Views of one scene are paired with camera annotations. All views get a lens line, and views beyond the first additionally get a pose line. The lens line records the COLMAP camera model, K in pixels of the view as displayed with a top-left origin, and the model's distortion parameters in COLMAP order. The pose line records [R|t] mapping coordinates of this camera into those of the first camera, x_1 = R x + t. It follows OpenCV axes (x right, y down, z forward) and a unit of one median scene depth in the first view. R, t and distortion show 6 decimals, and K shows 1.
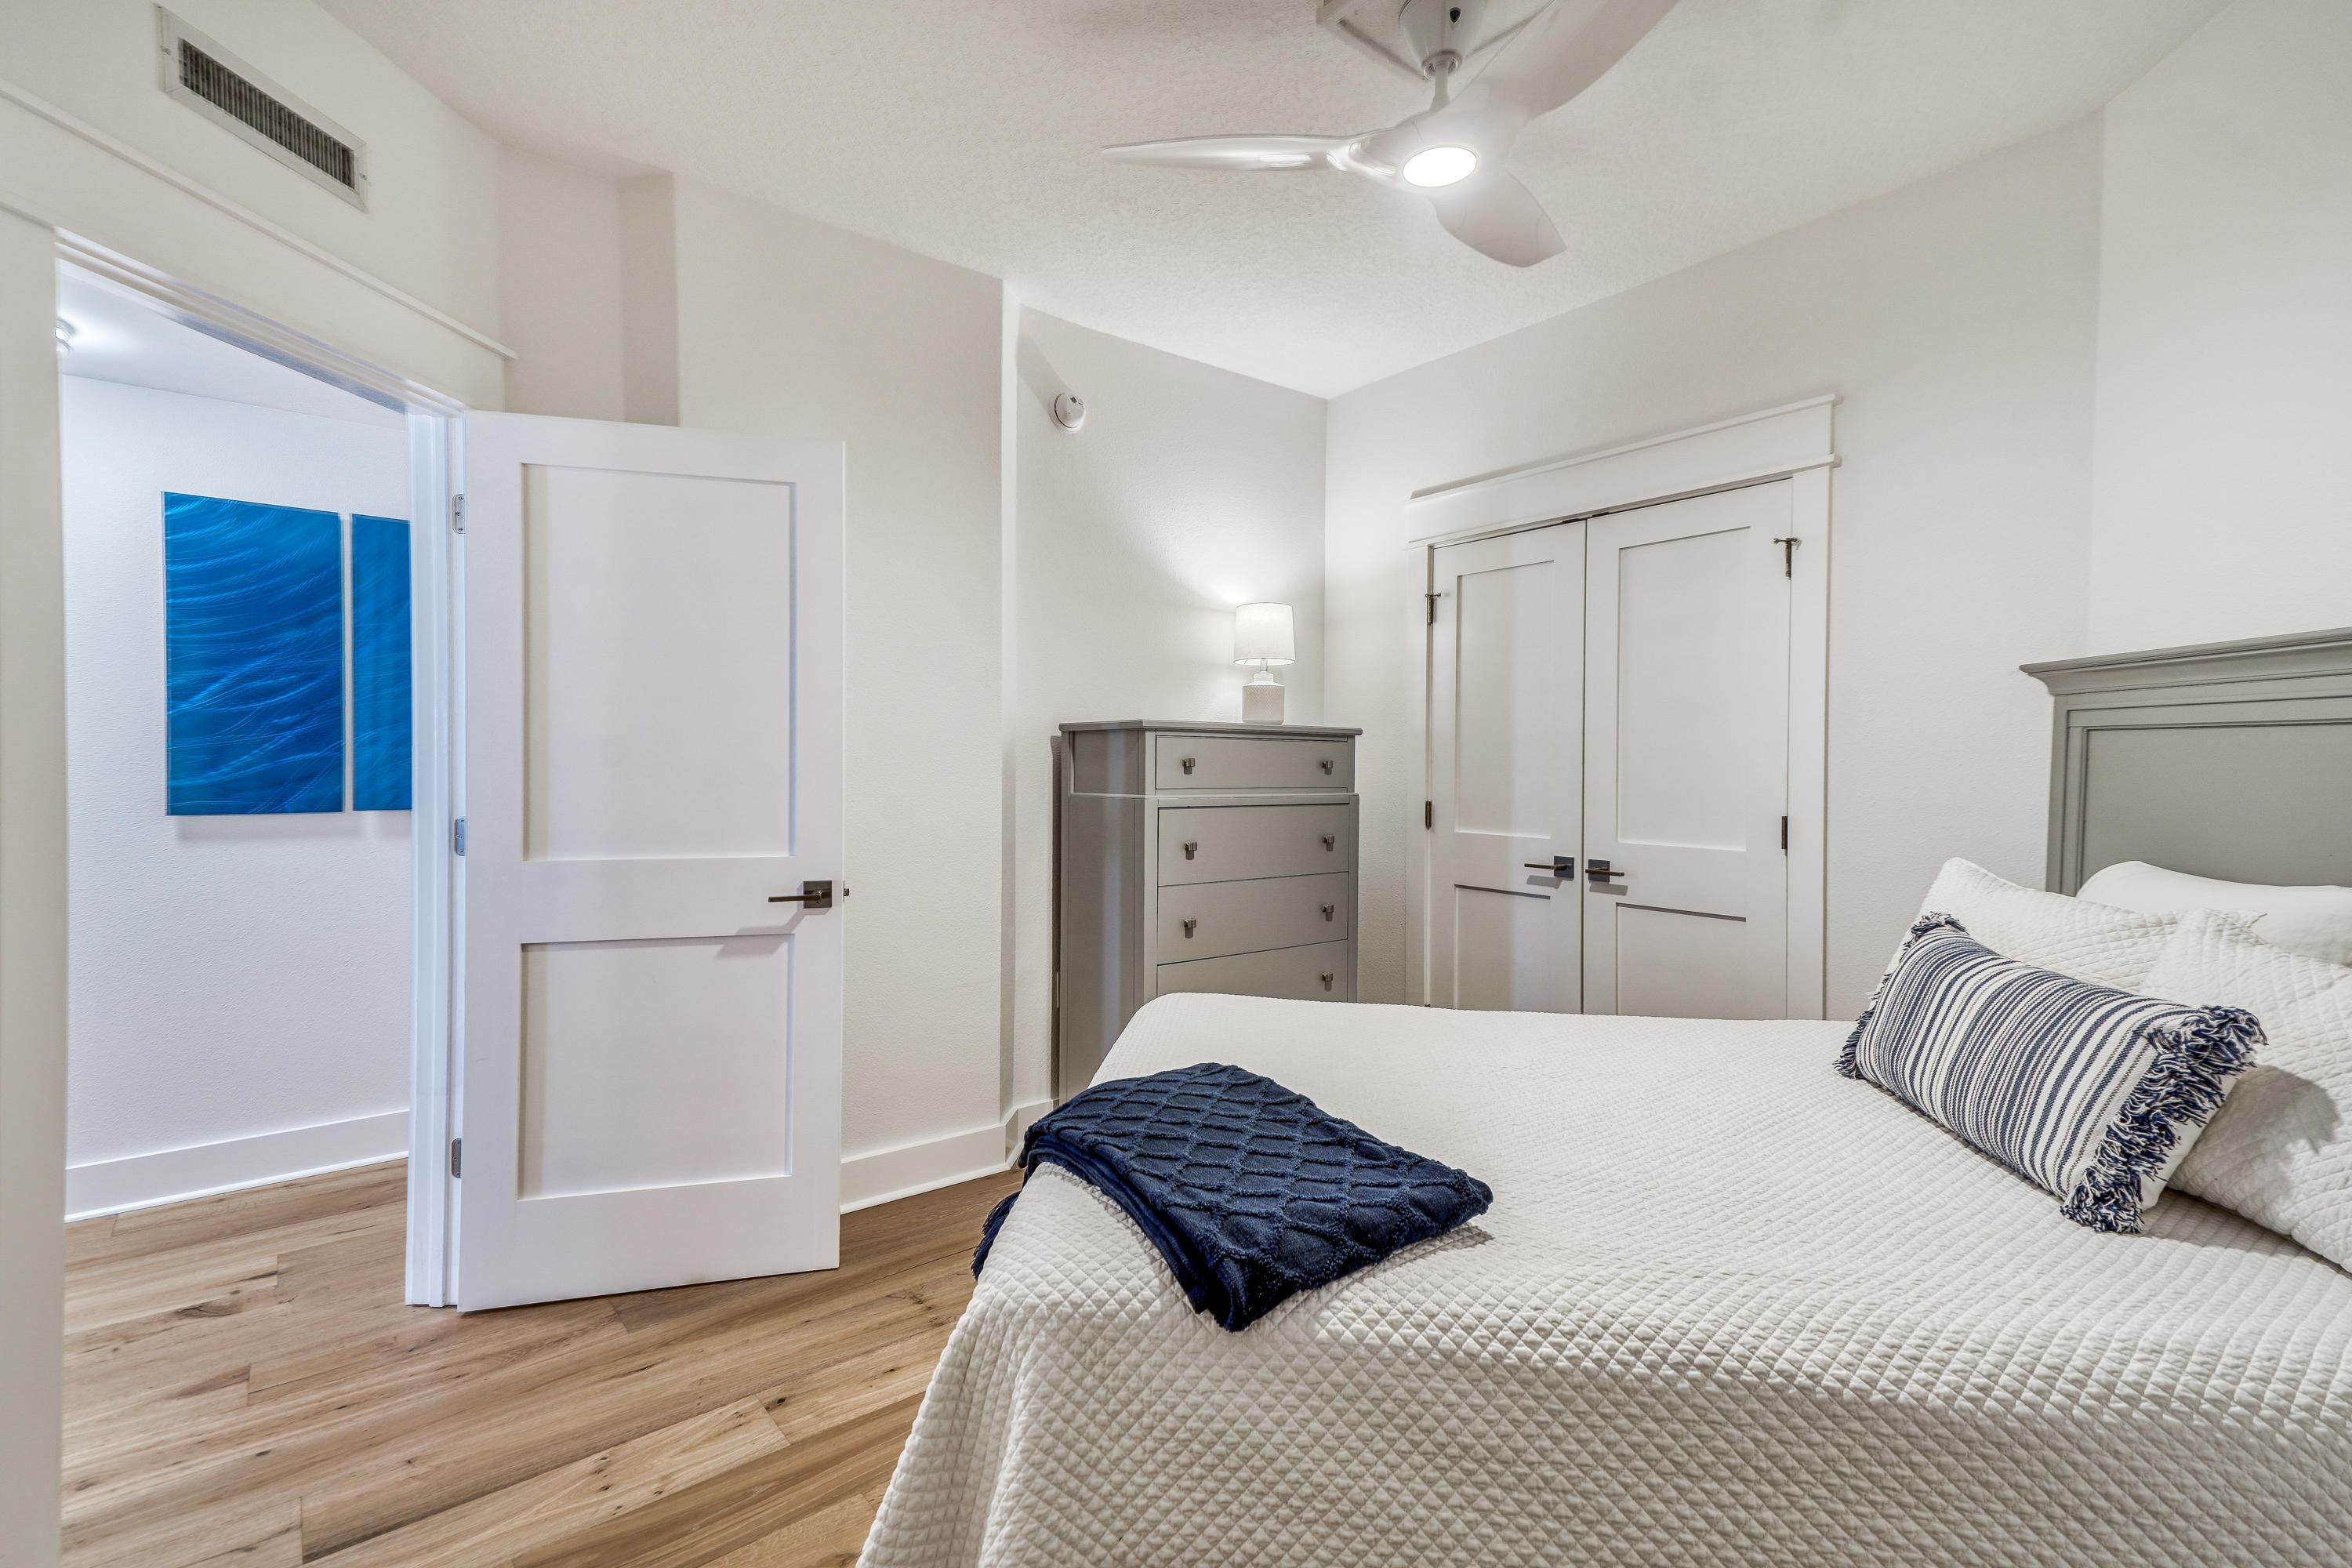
lens RADIAL K [[1086.9, 0, 1166.9], [0, 1086.9, 788.8], [0, 0, 1]] dist [0.042736, -0.000127]
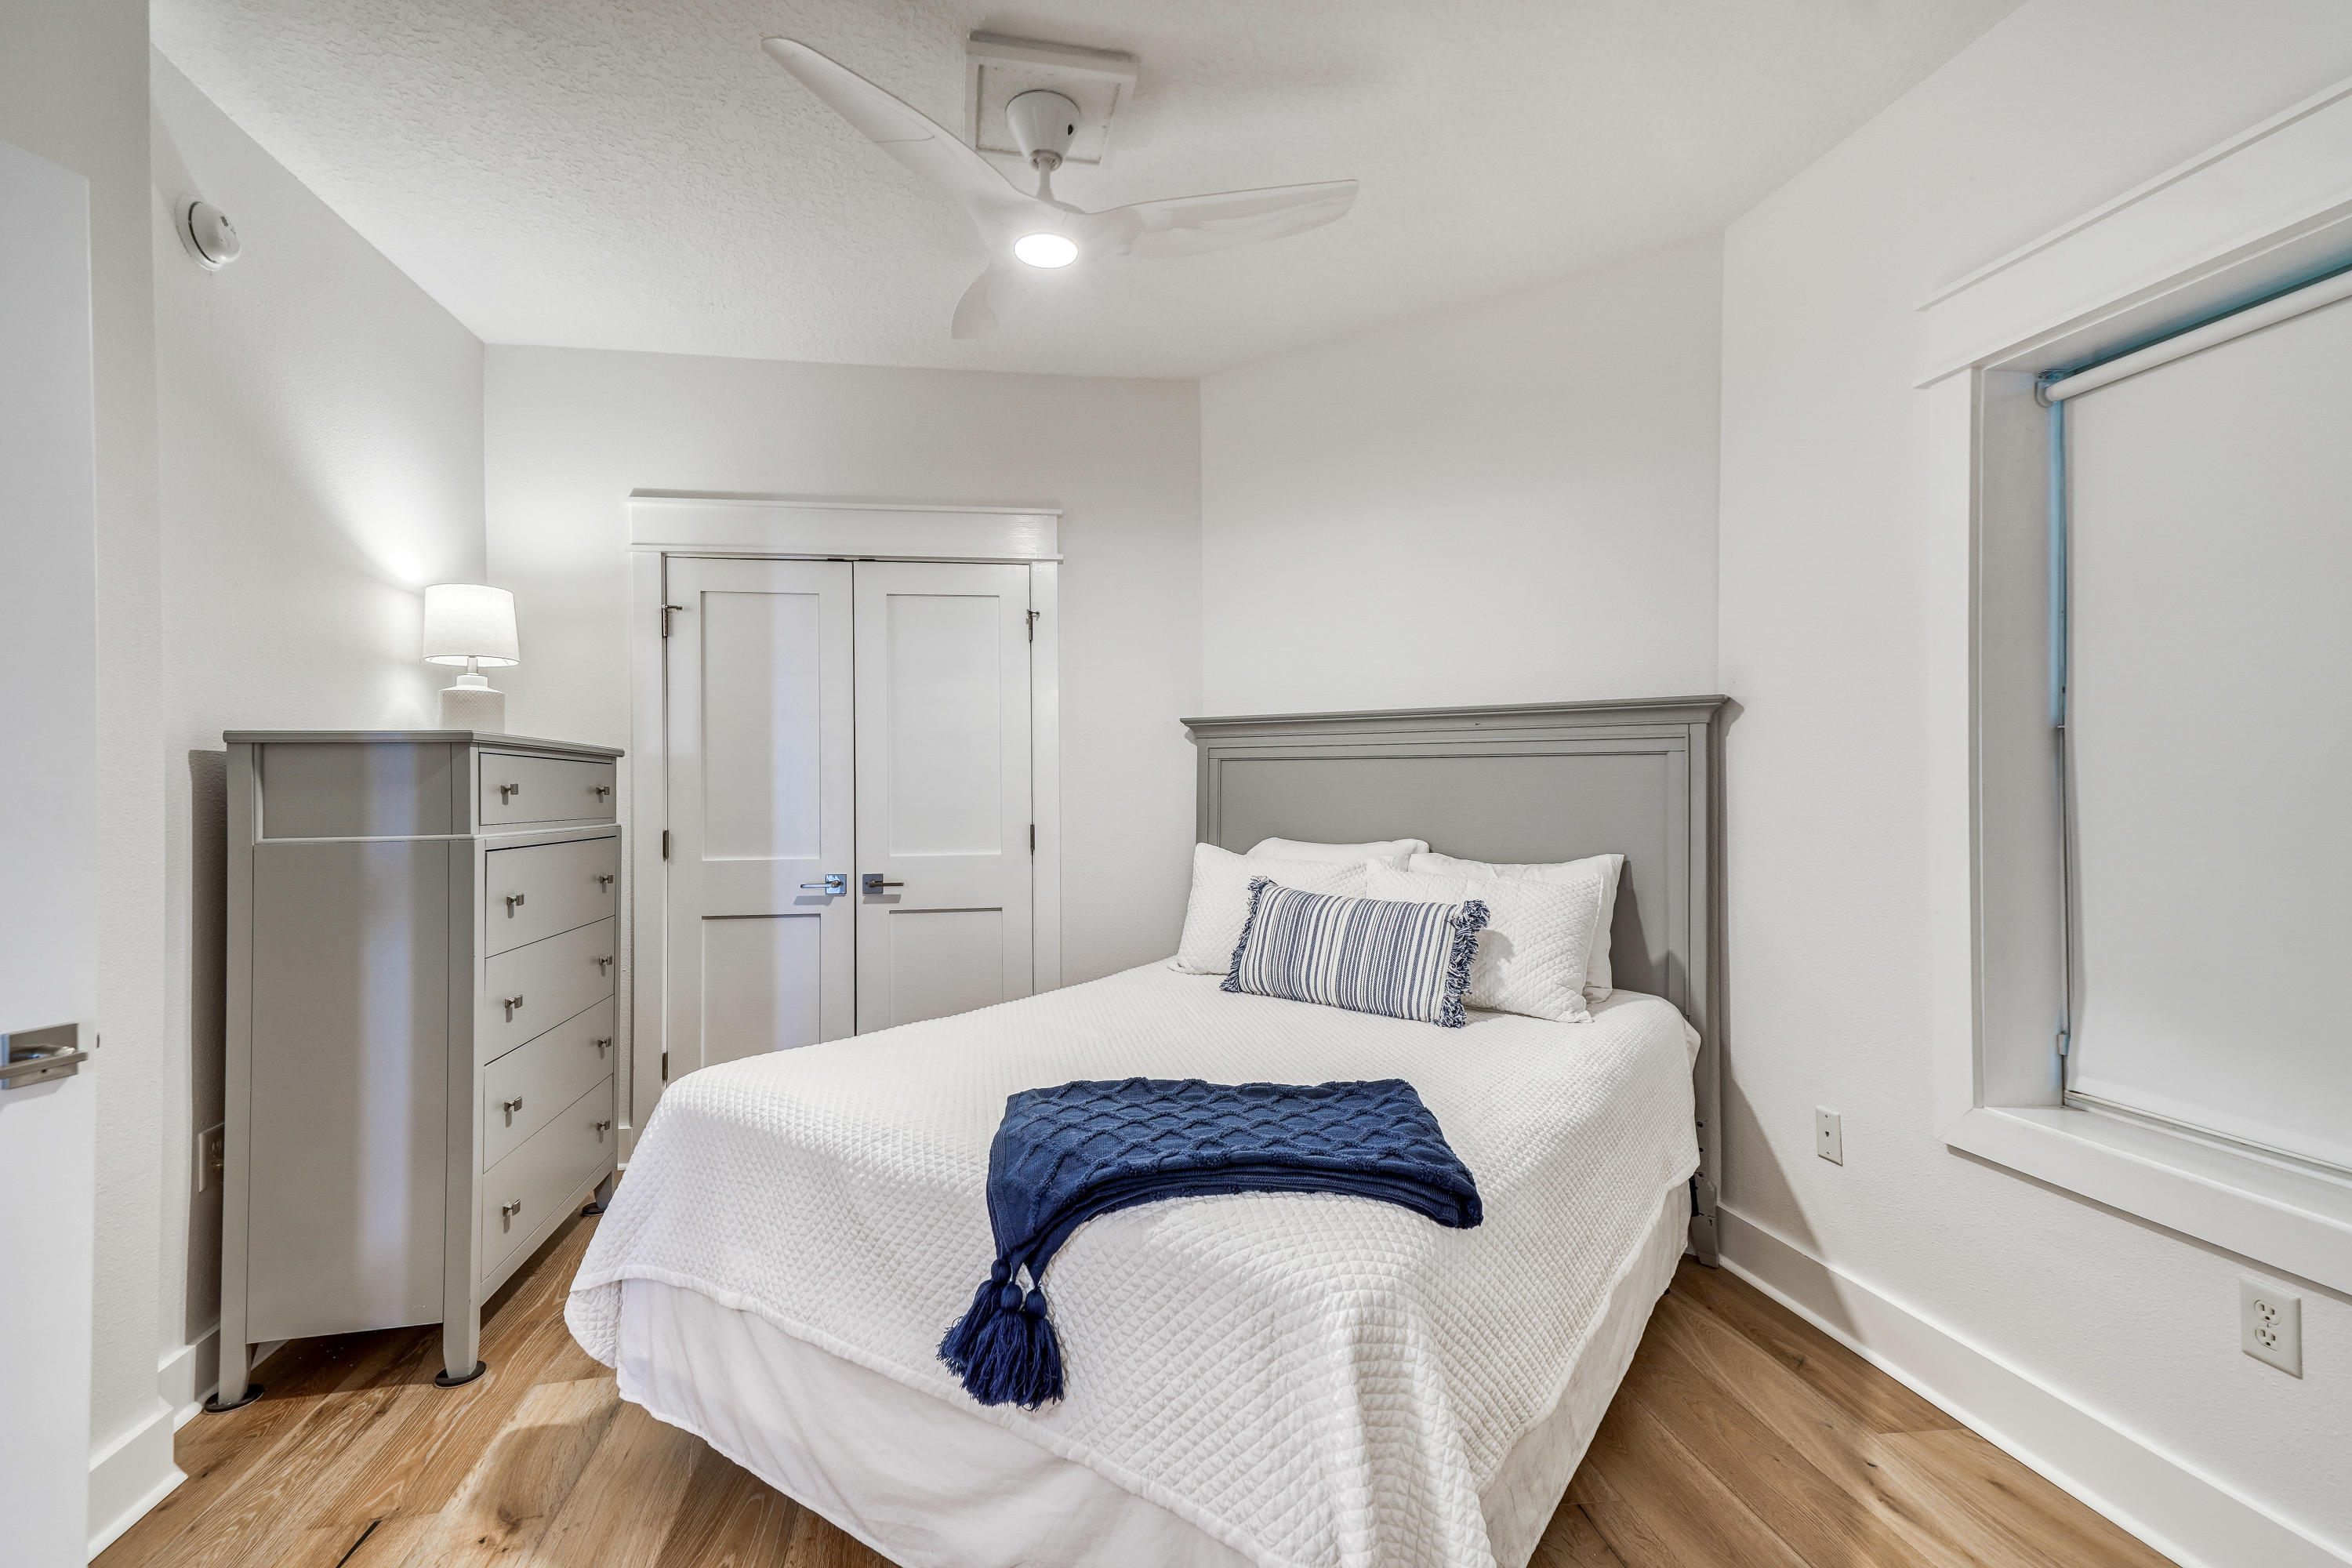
lens RADIAL K [[1055.5, 0, 1138.8], [0, 1055.5, 790.5], [0, 0, 1]] dist [0.046285, -0.000528]
pose [[0.497006, -0.012187, 0.867662, -0.391531], [0.035076, 0.999366, -0.006054, -0.002630], [-0.867038, 0.033443, 0.497118, 0.237748]]
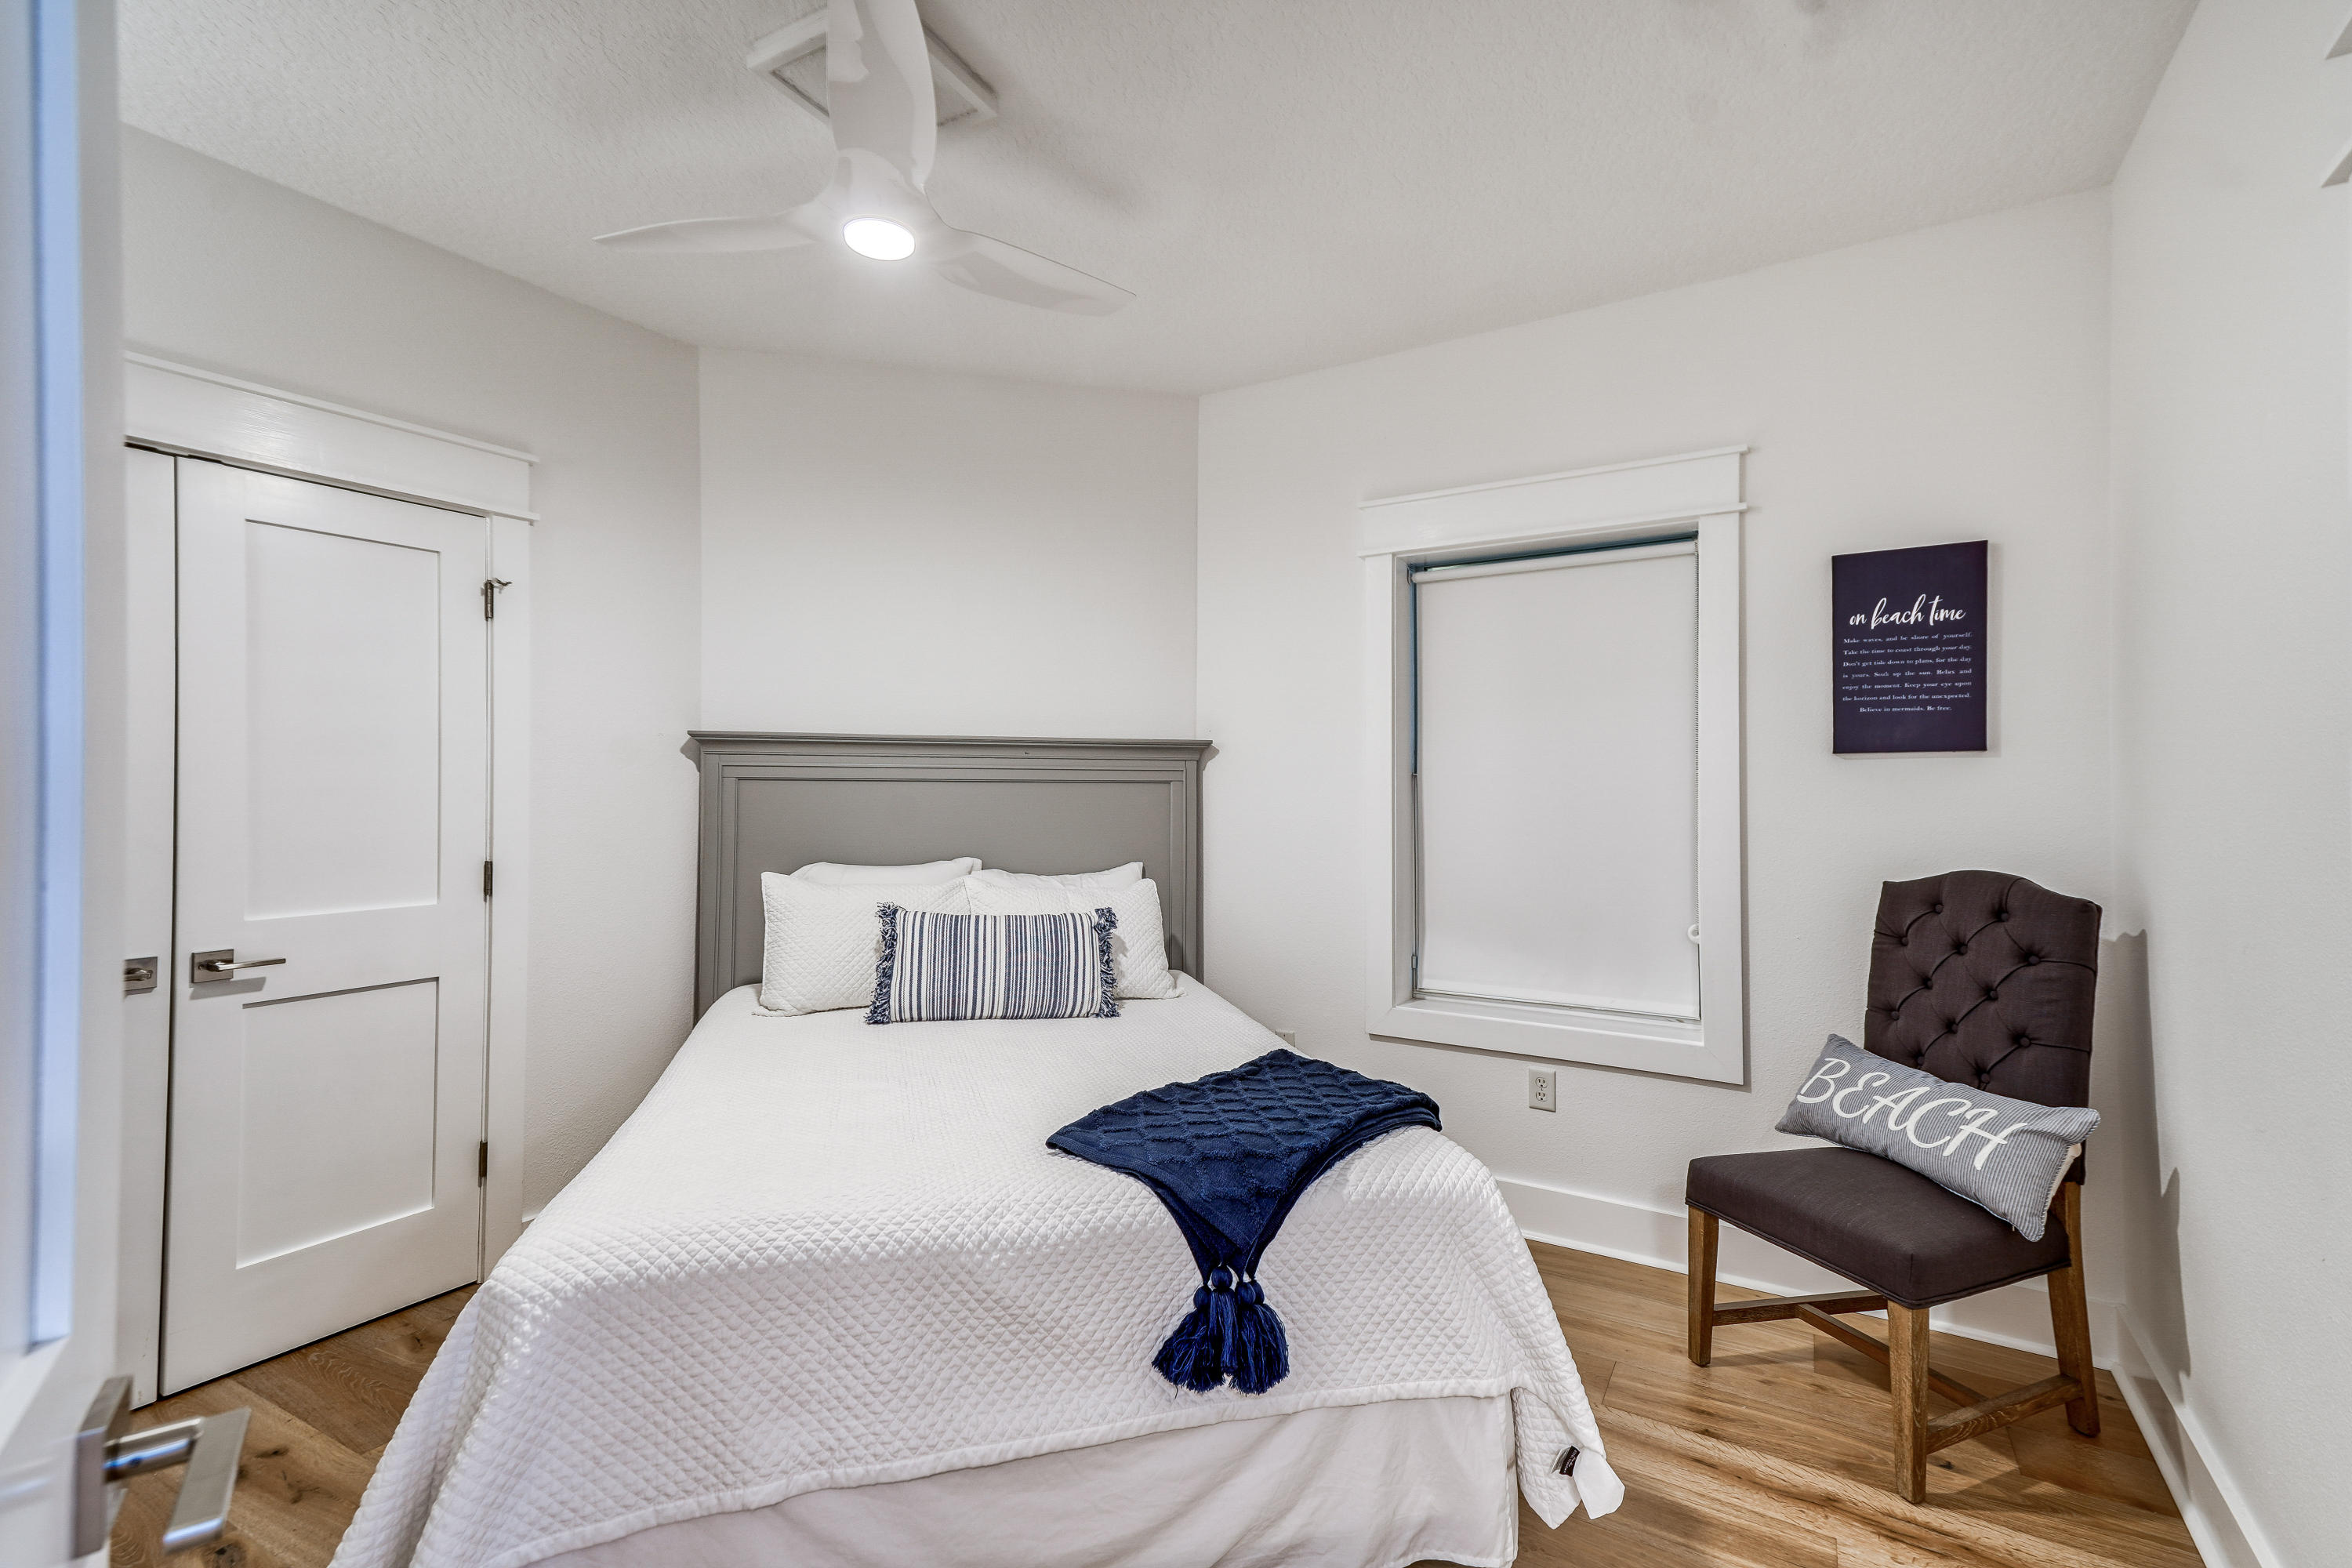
lens RADIAL K [[1069.3, 0, 1153.0], [0, 1069.3, 788.3], [0, 0, 1]] dist [0.057487, 0.000065]
pose [[-0.338647, -0.006705, 0.940890, -0.478321], [0.026318, 0.999516, 0.016596, -0.034753], [-0.940545, 0.030382, -0.338307, 0.669632]]
